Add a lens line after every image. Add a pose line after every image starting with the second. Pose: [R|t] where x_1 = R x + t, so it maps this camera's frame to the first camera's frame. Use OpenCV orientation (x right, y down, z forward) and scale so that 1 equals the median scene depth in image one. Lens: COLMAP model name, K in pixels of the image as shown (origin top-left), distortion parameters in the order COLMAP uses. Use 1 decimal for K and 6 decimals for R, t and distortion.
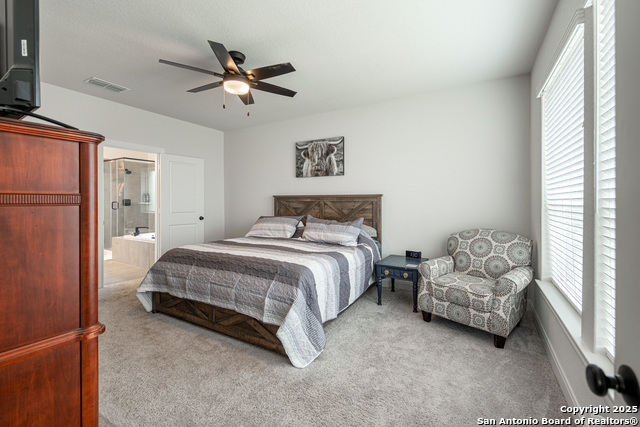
lens RADIAL K [[272.3, 0, 323.3], [0, 272.3, 206.5], [0, 0, 1]] dist [0.008360, -0.001298]
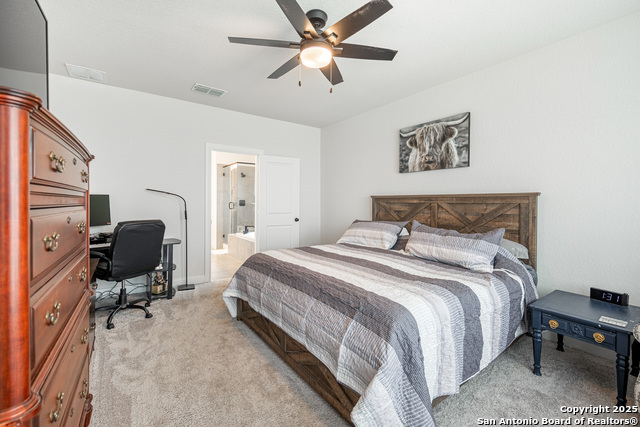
lens RADIAL K [[272.3, 0, 310.3], [0, 272.3, 206.3], [0, 0, 1]] dist [0.008360, -0.001298]
pose [[0.906717, 0.010955, -0.421598, 0.002305], [-0.012988, 0.999914, -0.001952, -0.005411], [0.421540, 0.007246, 0.906781, 0.221594]]
